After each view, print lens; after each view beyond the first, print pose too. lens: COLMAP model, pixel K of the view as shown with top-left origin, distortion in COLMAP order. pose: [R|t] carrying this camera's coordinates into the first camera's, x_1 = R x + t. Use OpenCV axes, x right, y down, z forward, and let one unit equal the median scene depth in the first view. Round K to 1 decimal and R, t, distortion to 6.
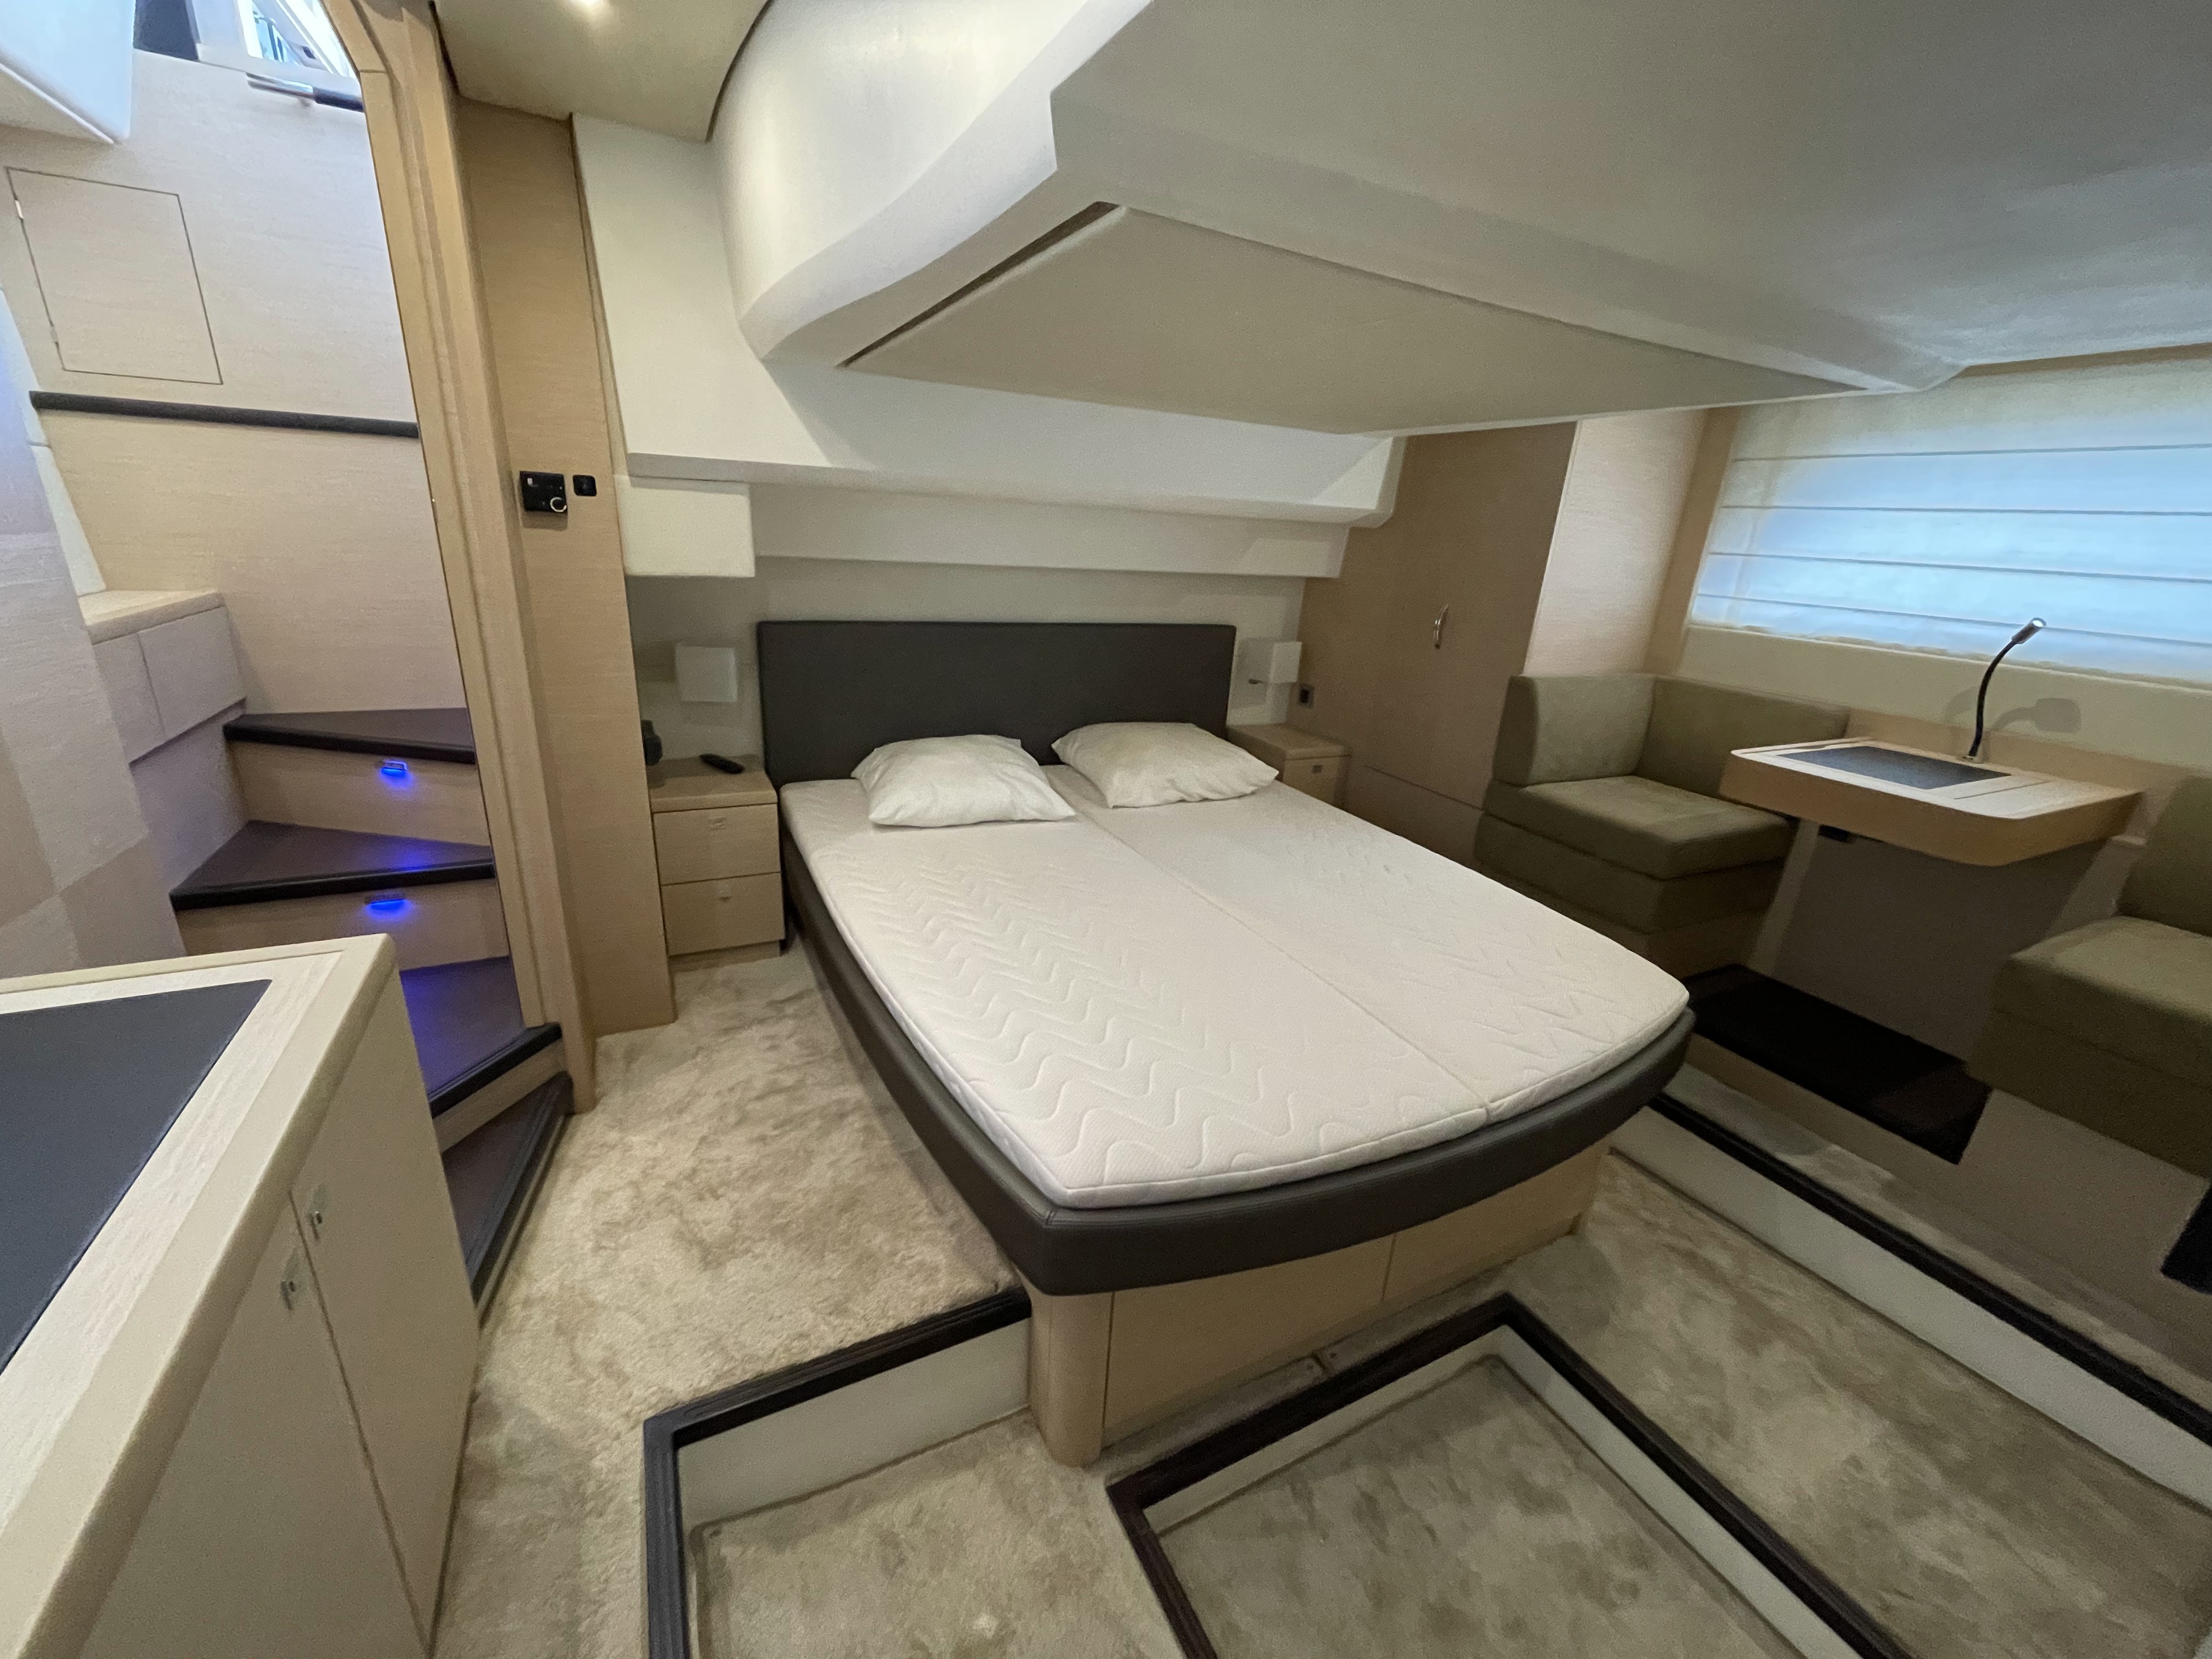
lens RADIAL K [[894.7, 0, 1106.0], [0, 894.7, 829.5], [0, 0, 1]] dist [-0.000970, -0.000397]
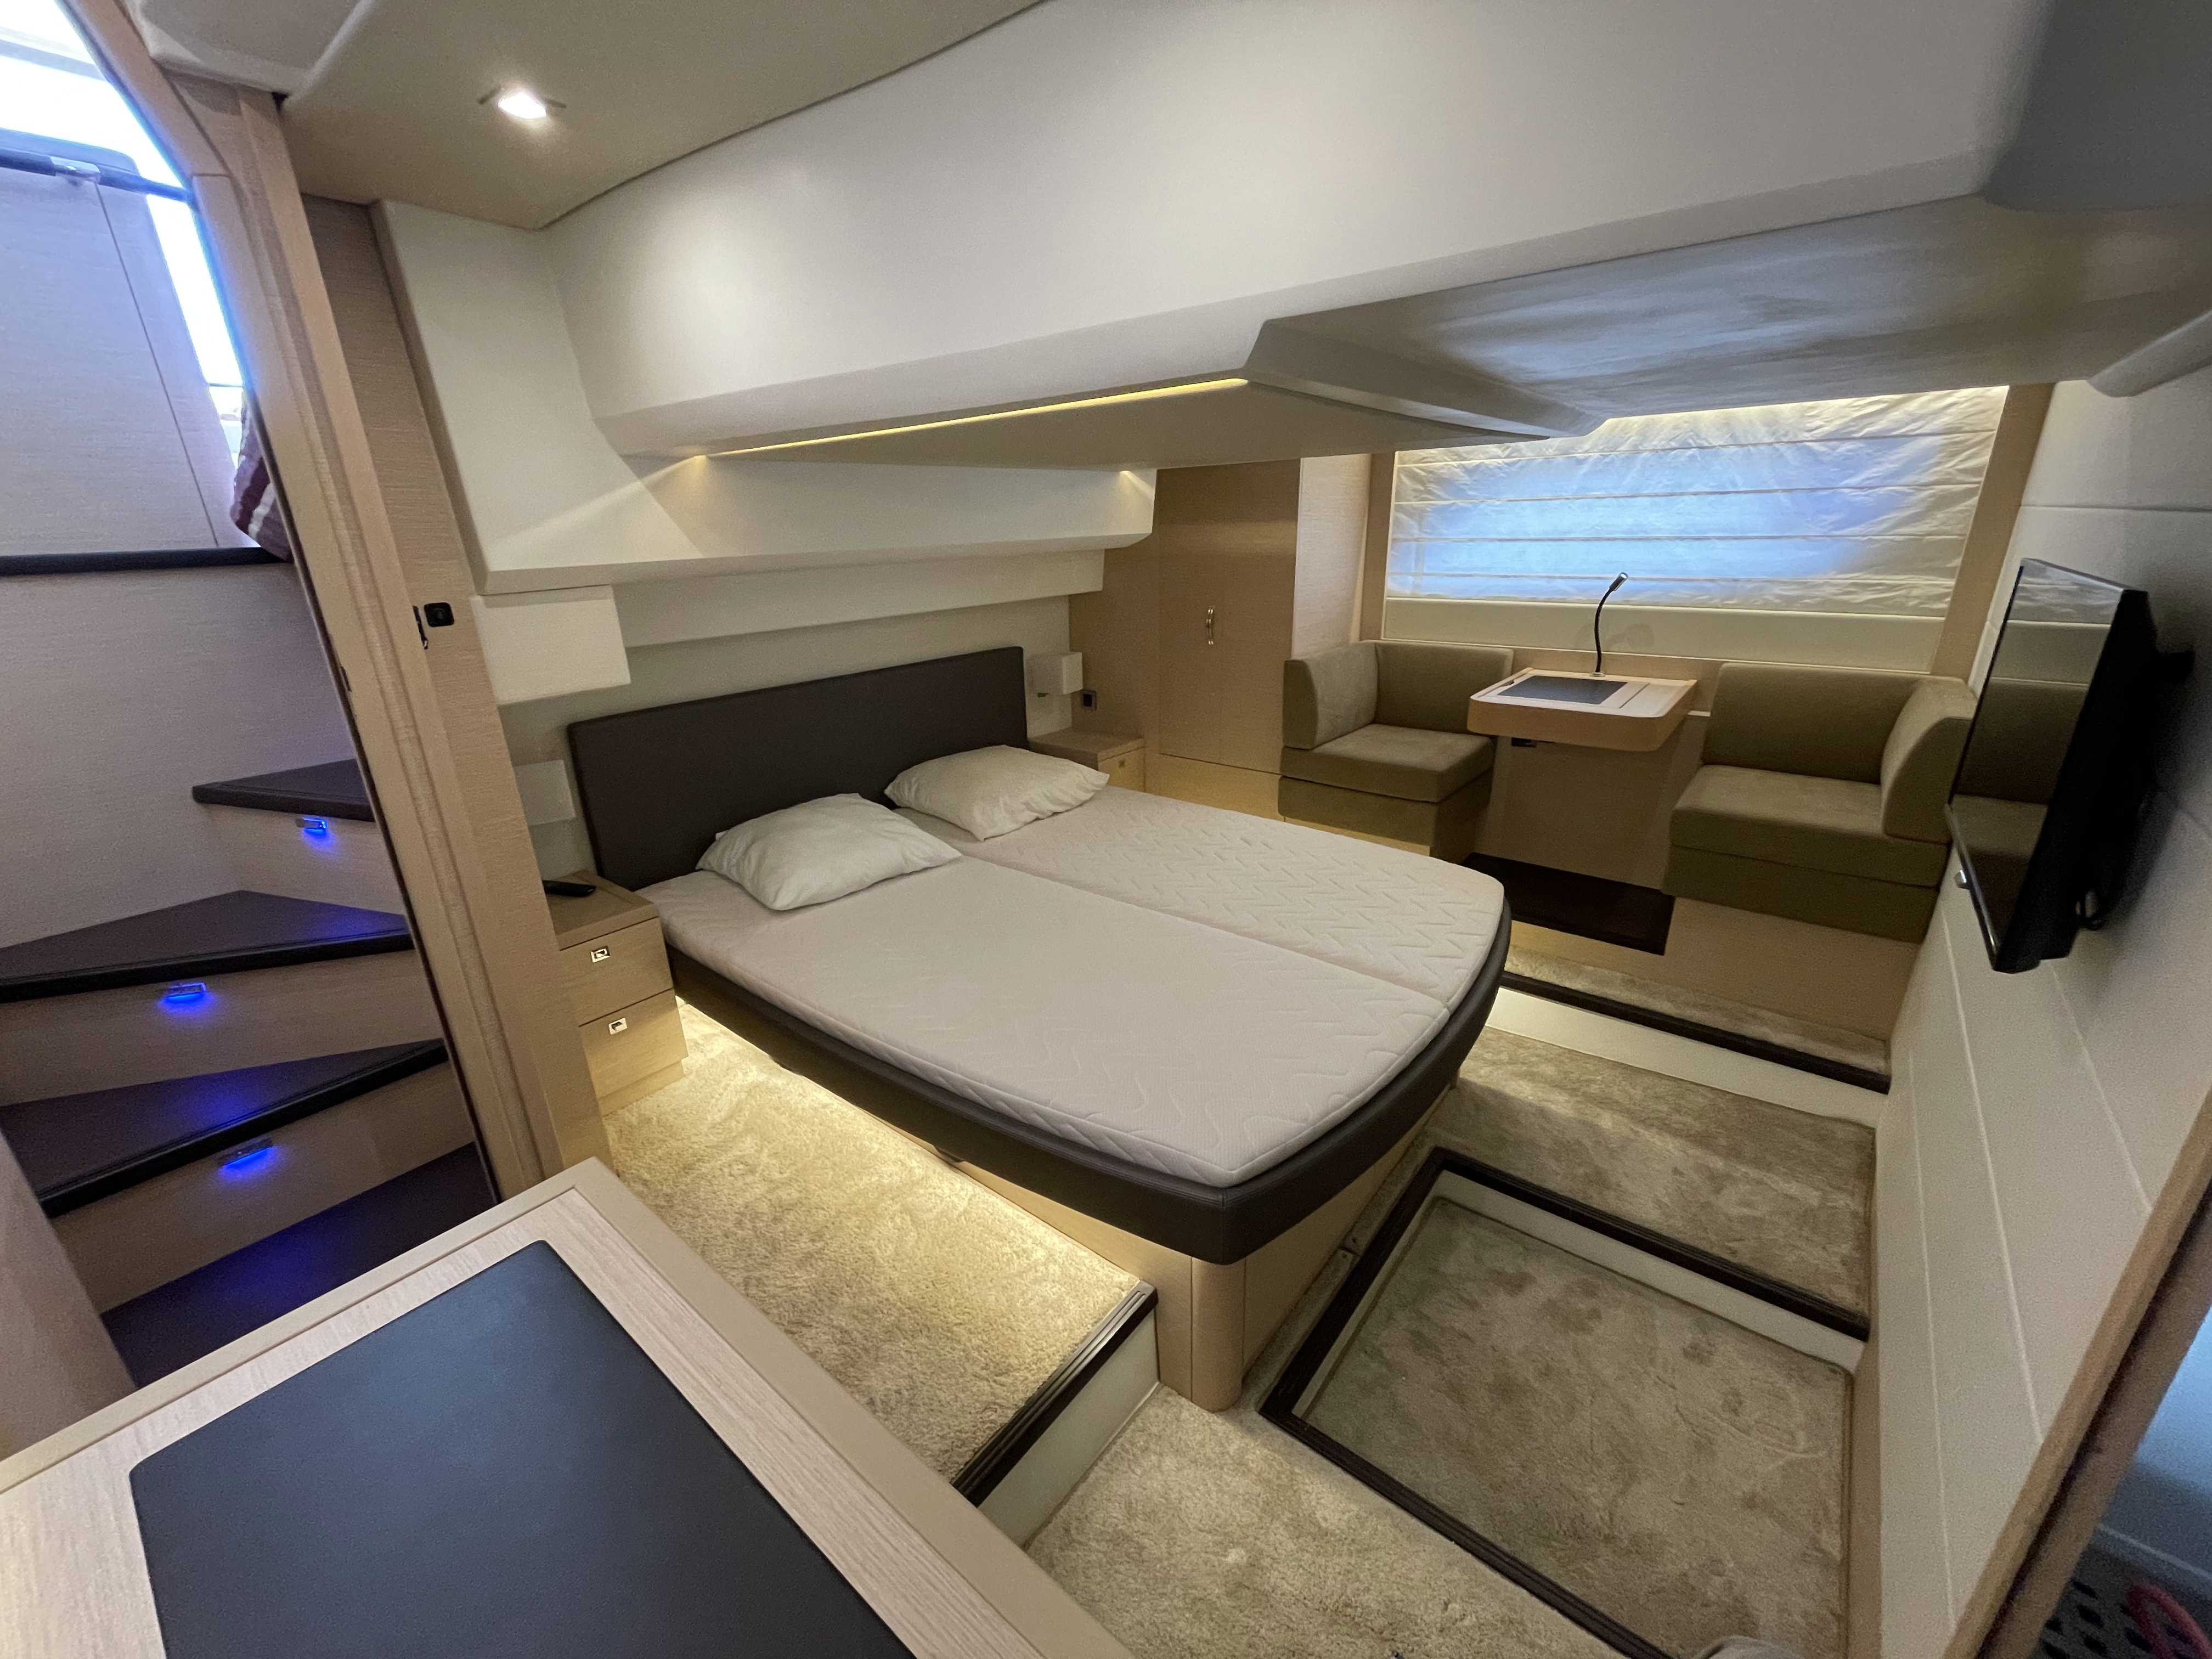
lens RADIAL K [[894.7, 0, 1106.0], [0, 894.7, 829.5], [0, 0, 1]] dist [-0.000970, -0.000397]
pose [[0.910062, -0.213697, 0.355134, -0.269615], [0.210132, 0.976440, 0.049076, -0.067677], [-0.357255, 0.029963, 0.933526, -0.028427]]
